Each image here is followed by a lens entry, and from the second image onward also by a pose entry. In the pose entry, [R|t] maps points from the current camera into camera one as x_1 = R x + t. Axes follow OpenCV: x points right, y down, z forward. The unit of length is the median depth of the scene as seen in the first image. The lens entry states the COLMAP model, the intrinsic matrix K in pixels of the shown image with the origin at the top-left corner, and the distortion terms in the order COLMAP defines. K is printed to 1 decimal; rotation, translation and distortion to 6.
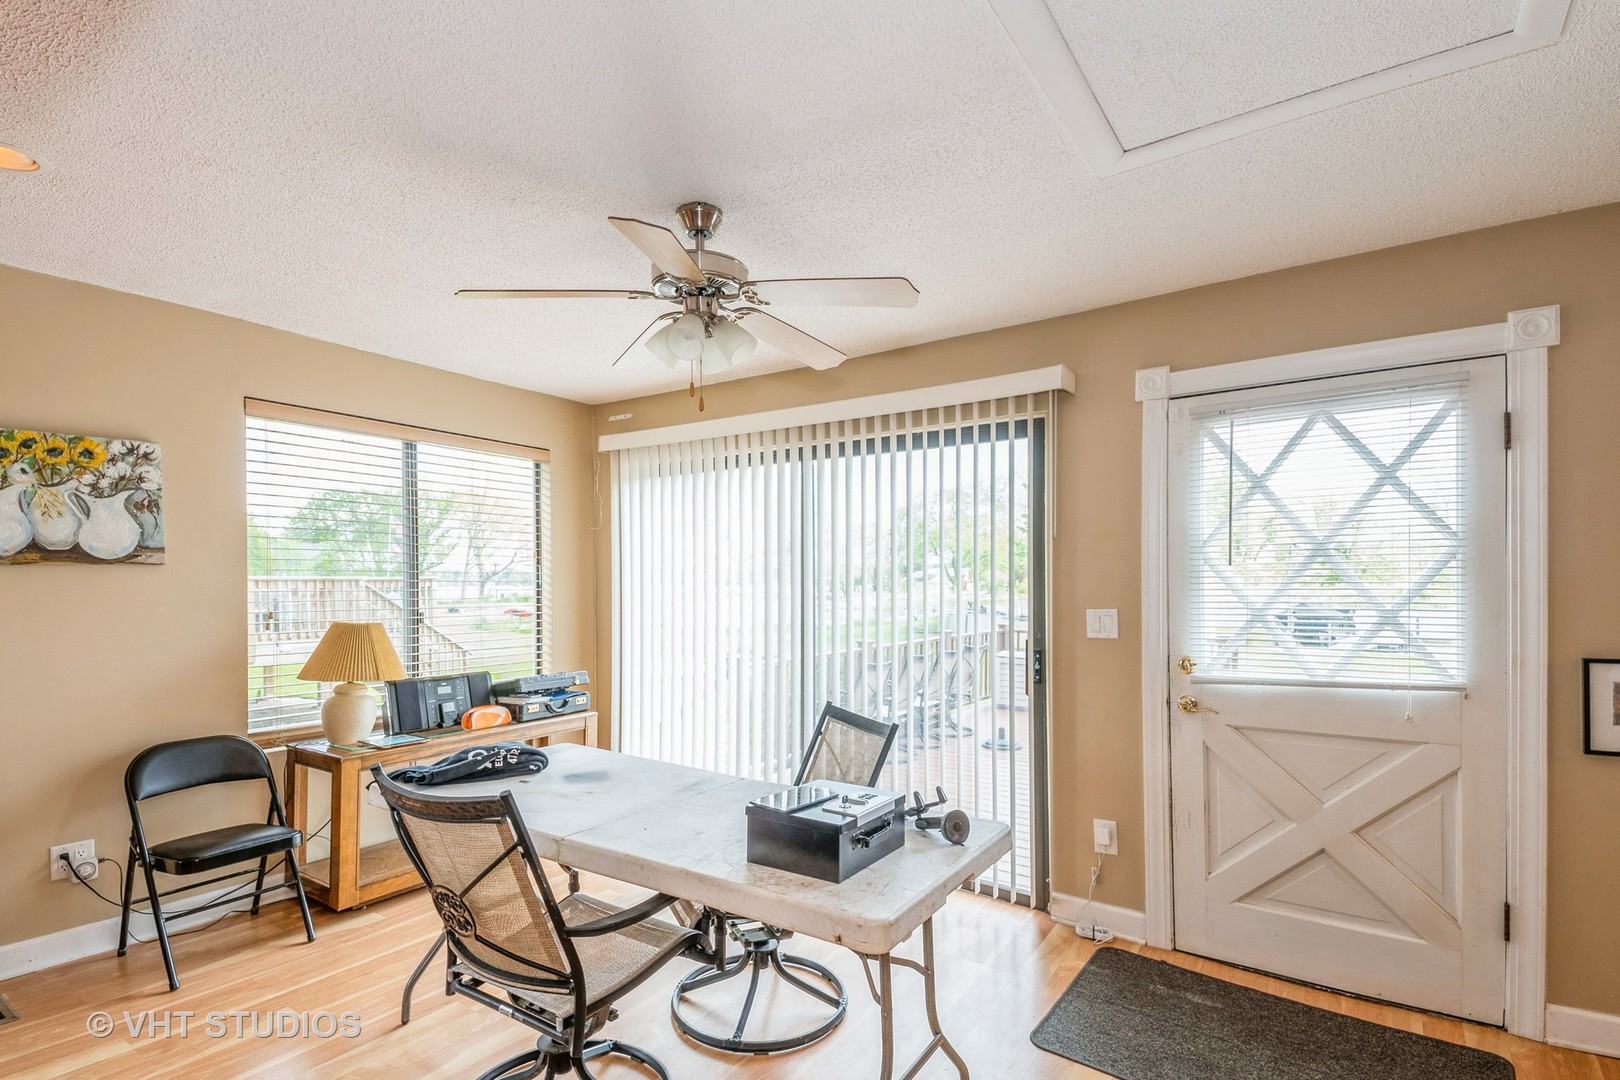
lens RADIAL K [[794.2, 0, 802.4], [0, 794.2, 583.5], [0, 0, 1]] dist [0.000851, -0.000234]
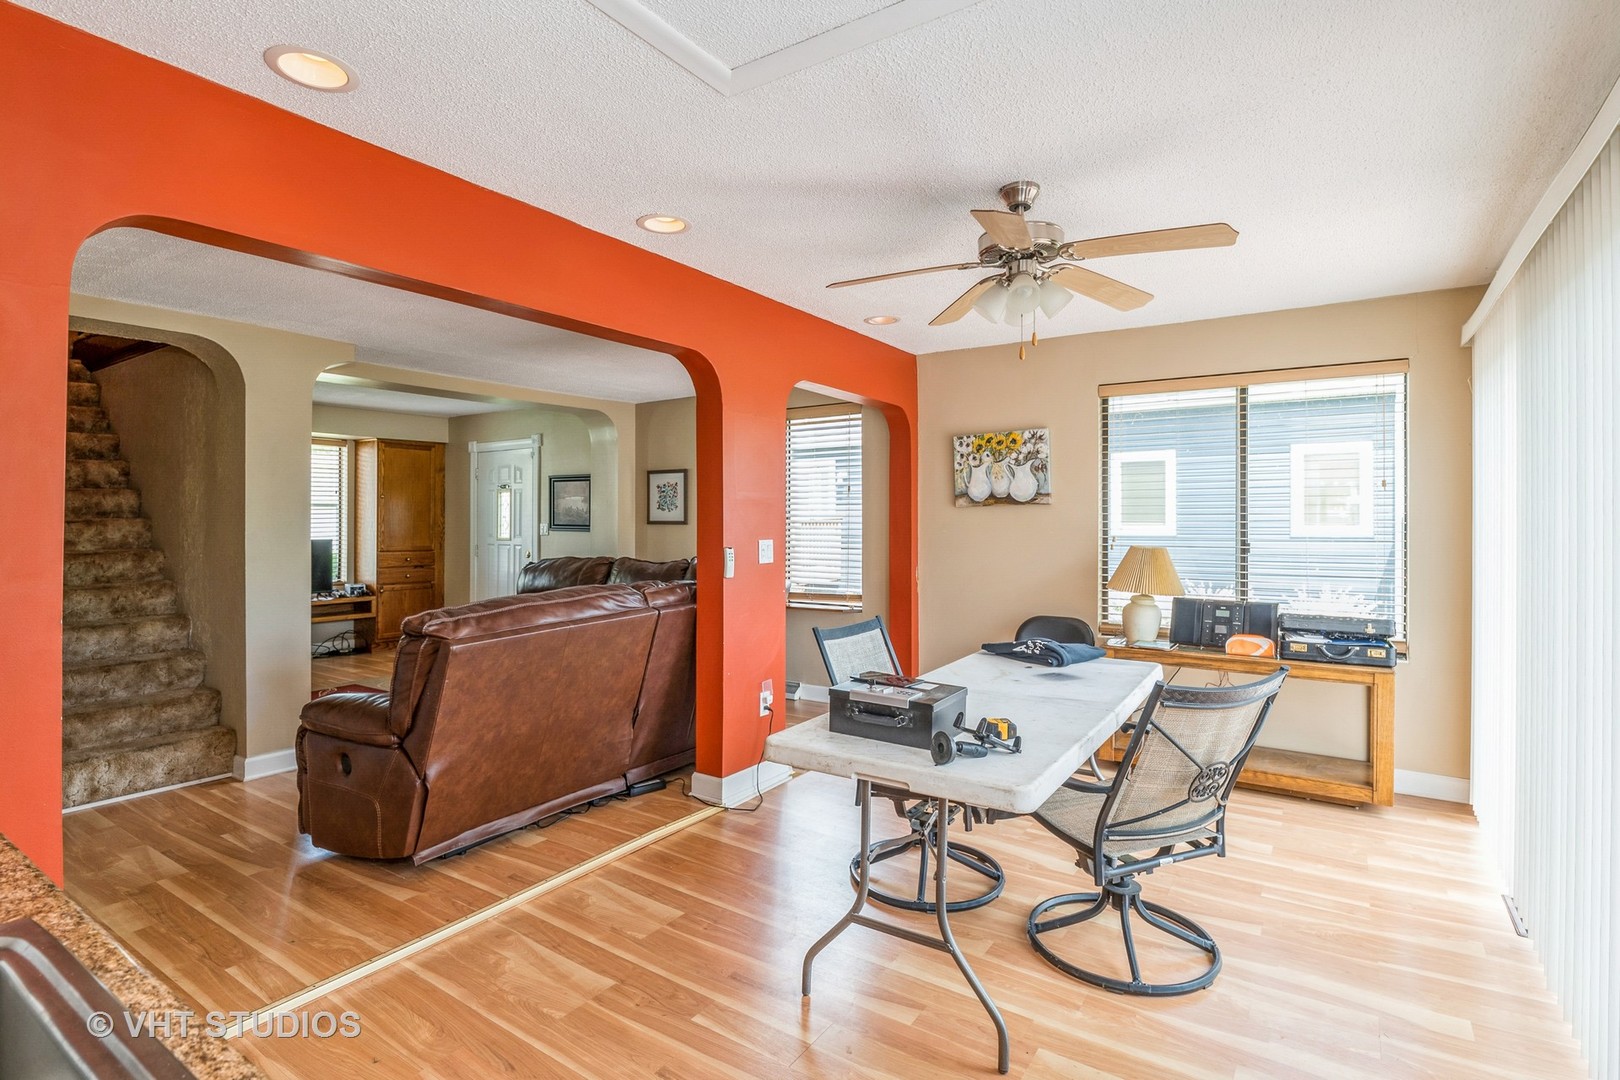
lens RADIAL K [[794.2, 0, 808.1], [0, 794.2, 524.7], [0, 0, 1]] dist [0.000851, -0.000234]
pose [[0.000680, 0.013560, -0.999908, 0.806623], [0.000767, 0.999908, 0.013560, -0.005061], [0.999999, -0.000776, 0.000670, 0.534155]]
